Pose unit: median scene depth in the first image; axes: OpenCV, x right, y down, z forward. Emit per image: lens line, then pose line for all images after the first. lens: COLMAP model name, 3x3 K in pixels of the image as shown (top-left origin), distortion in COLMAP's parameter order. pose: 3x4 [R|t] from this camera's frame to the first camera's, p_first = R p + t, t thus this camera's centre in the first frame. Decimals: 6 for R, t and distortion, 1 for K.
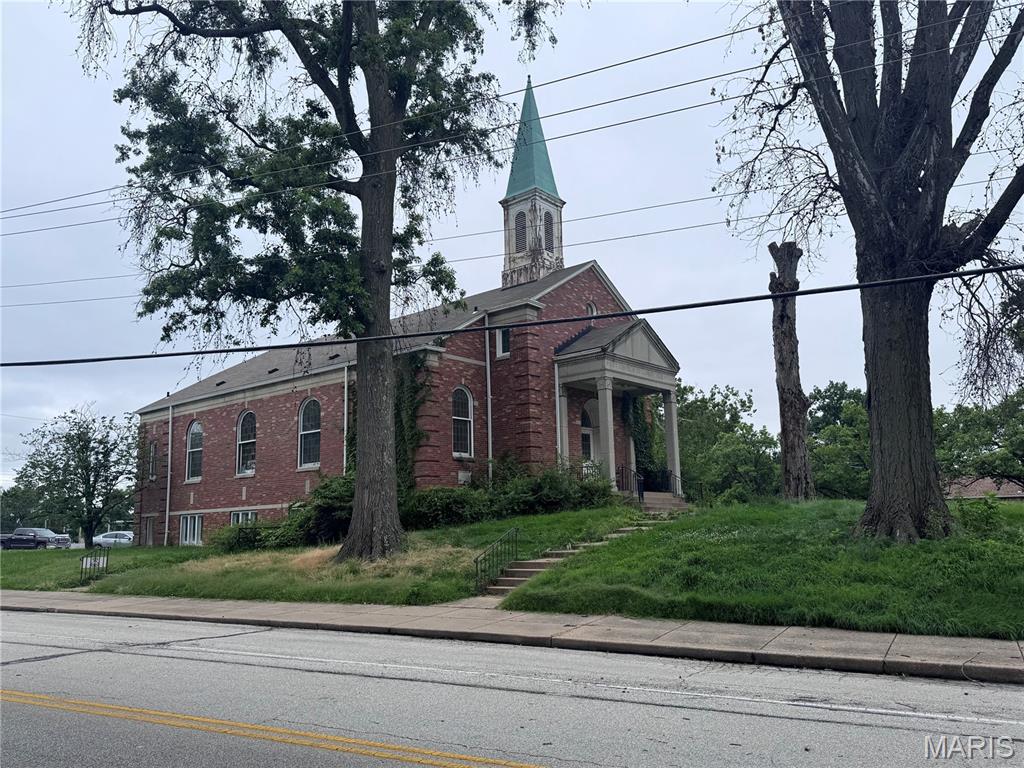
lens RADIAL K [[801.1, 0, 512.0], [0, 801.1, 384.0], [0, 0, 1]] dist [0.182960, -0.347967]
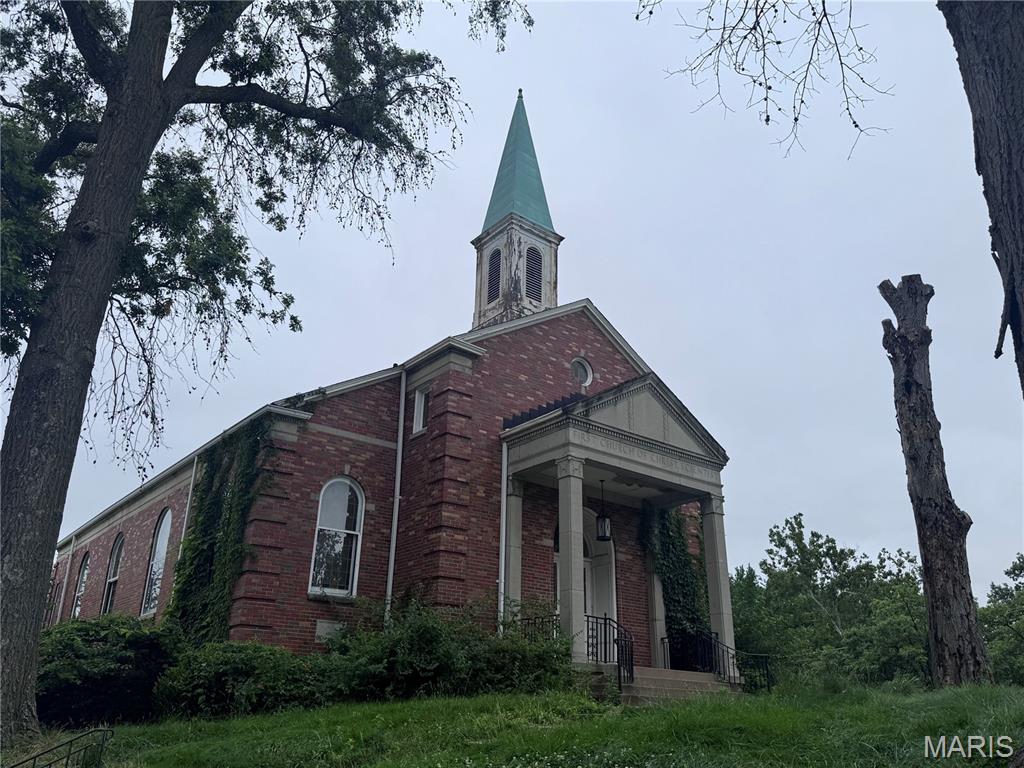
lens RADIAL K [[801.1, 0, 512.0], [0, 801.1, 384.0], [0, 0, 1]] dist [0.182960, -0.347967]
pose [[0.980978, -0.033540, -0.191202, 0.171033], [-0.007784, 0.977372, -0.211387, 0.057937], [0.193965, 0.208854, 0.958518, 0.375343]]
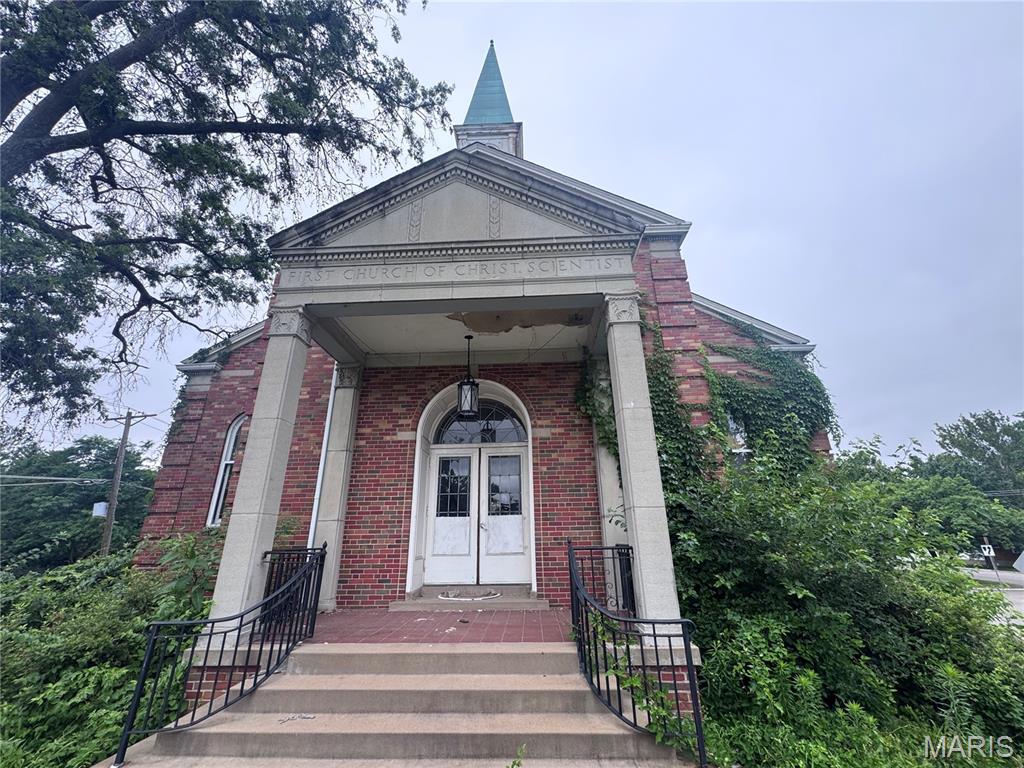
lens RADIAL K [[403.0, 0, 512.0], [0, 403.0, 384.0], [0, 0, 1]] dist [0.001801, 0.000206]
pose [[0.613350, -0.263936, -0.744406, 0.290599], [0.139786, 0.963908, -0.226586, 0.077645], [0.777343, 0.034919, 0.628107, 0.874012]]
